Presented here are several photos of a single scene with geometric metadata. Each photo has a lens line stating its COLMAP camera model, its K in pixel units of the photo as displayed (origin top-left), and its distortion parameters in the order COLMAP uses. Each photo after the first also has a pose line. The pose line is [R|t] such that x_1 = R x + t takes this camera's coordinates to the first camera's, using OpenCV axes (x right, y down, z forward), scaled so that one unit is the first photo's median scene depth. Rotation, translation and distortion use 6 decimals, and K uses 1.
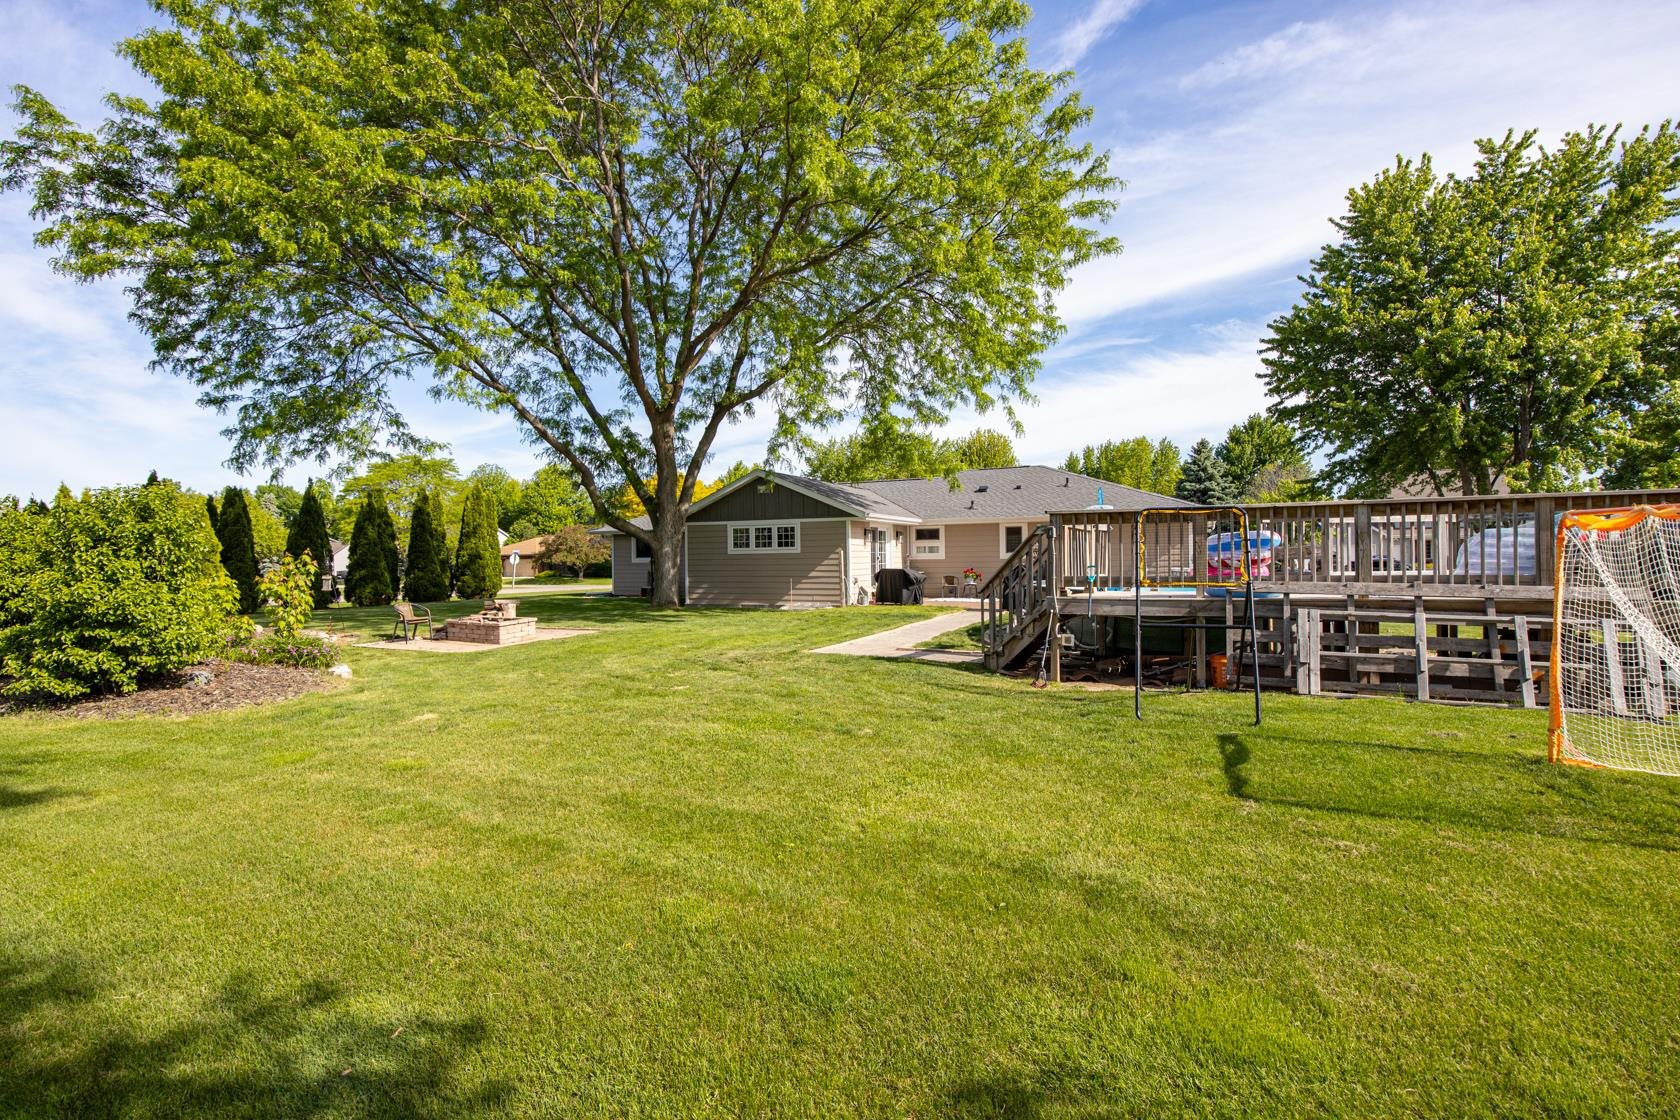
lens RADIAL K [[826.2, 0, 835.3], [0, 826.2, 554.1], [0, 0, 1]] dist [-0.002309, -0.000155]
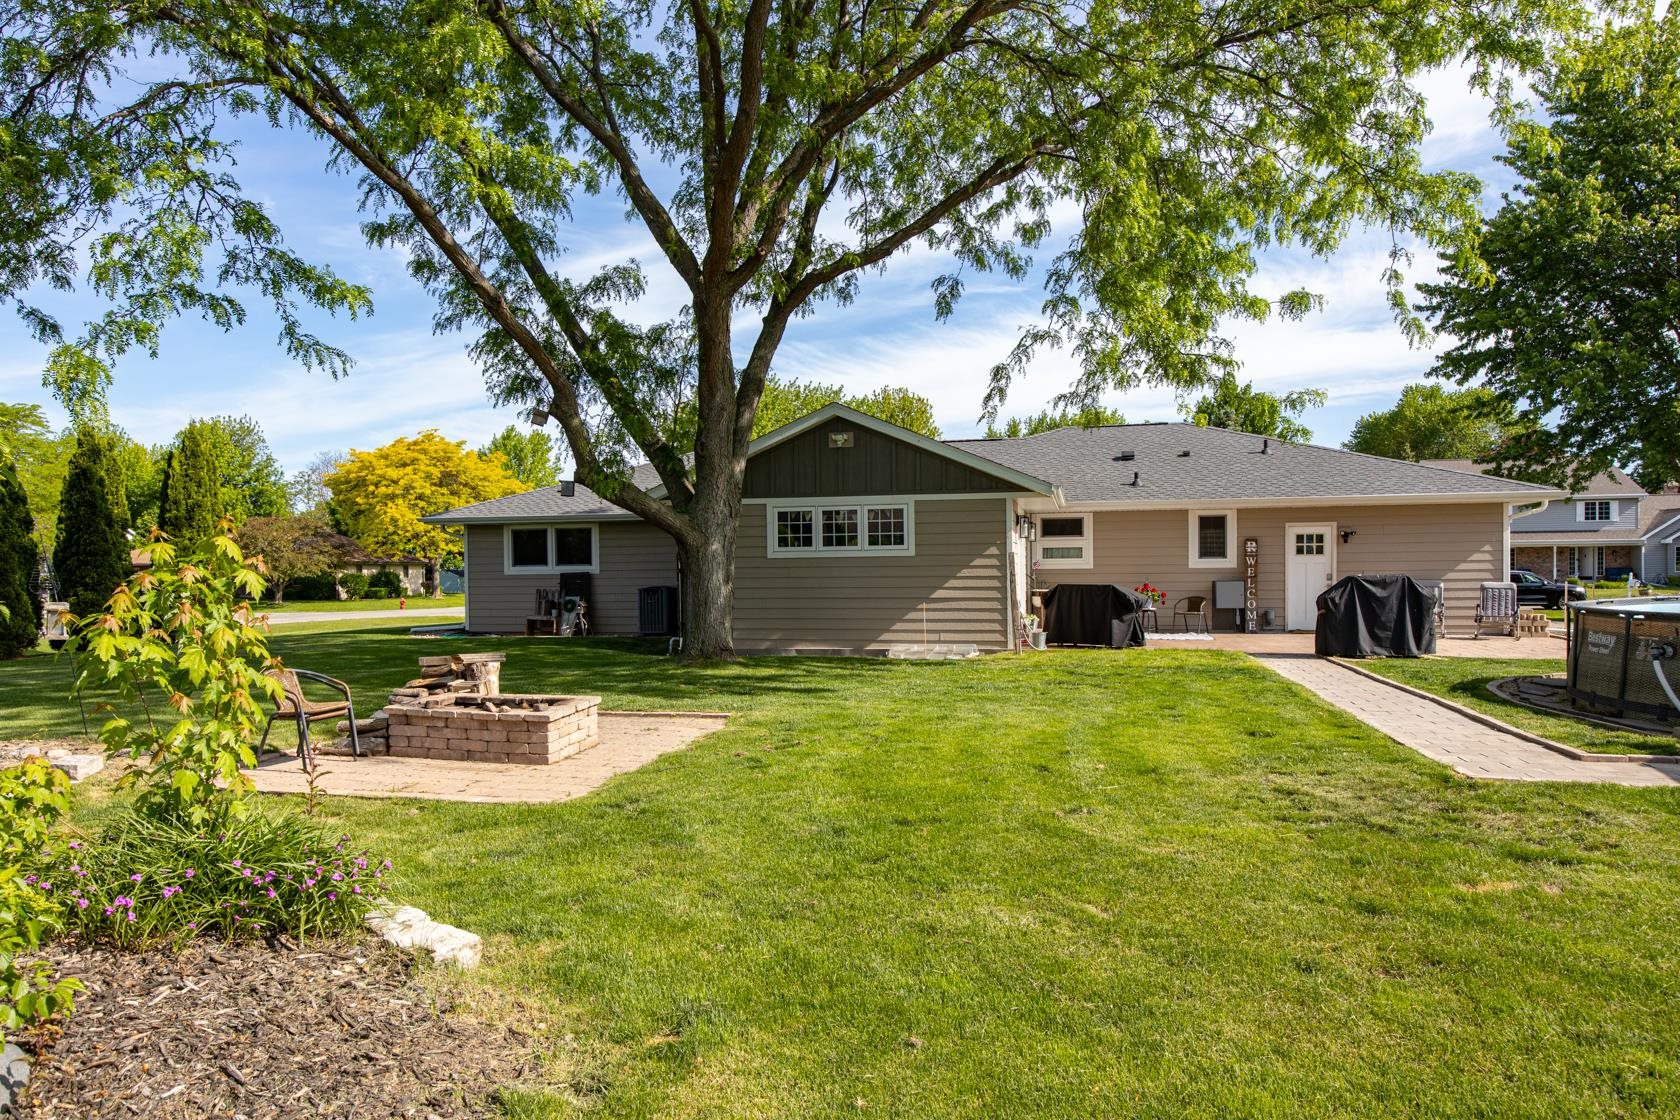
lens RADIAL K [[1109.6, 0, 844.7], [0, 1109.6, 572.1], [0, 0, 1]] dist [0.003380, 0.000554]
pose [[0.974995, 0.000926, 0.222224, -0.253564], [-0.002173, 0.999983, 0.005368, 0.005556], [-0.222215, -0.005717, 0.974981, 0.275864]]
